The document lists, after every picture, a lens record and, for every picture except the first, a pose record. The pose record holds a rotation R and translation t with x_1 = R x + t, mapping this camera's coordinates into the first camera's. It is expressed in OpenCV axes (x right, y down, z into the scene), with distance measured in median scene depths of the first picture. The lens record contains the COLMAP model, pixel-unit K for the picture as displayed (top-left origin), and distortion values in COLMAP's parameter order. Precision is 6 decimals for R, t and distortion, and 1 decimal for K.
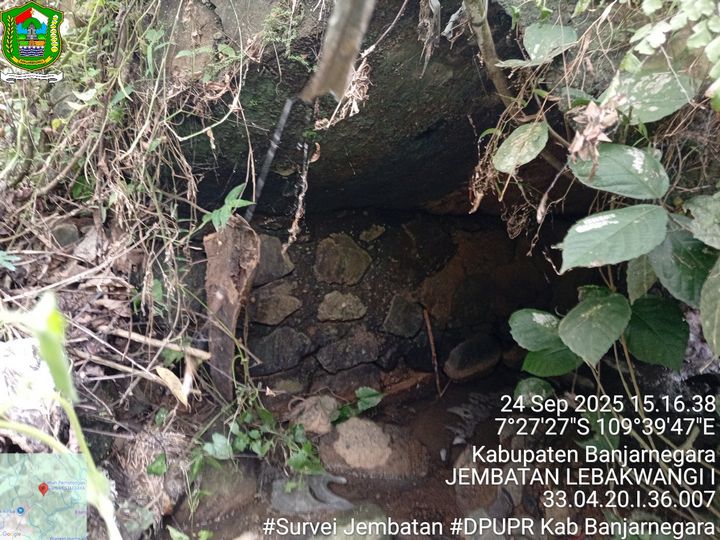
lens RADIAL K [[554.5, 0, 357.0], [0, 554.5, 271.7], [0, 0, 1]] dist [0.089711, -0.174828]
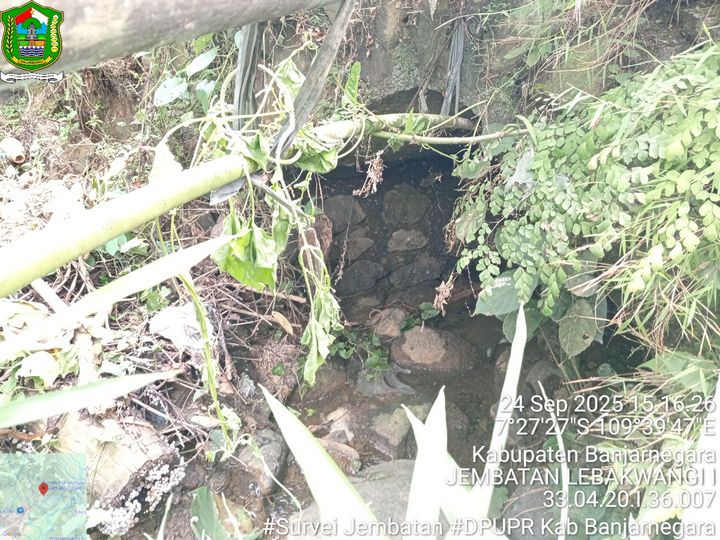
lens RADIAL K [[554.5, 0, 357.0], [0, 554.5, 271.7], [0, 0, 1]] dist [0.089711, -0.174828]
pose [[0.982120, -0.011152, -0.187924, 0.103279], [0.056747, 0.969350, 0.239041, -0.187242], [0.179498, -0.245431, 0.952651, -0.247820]]
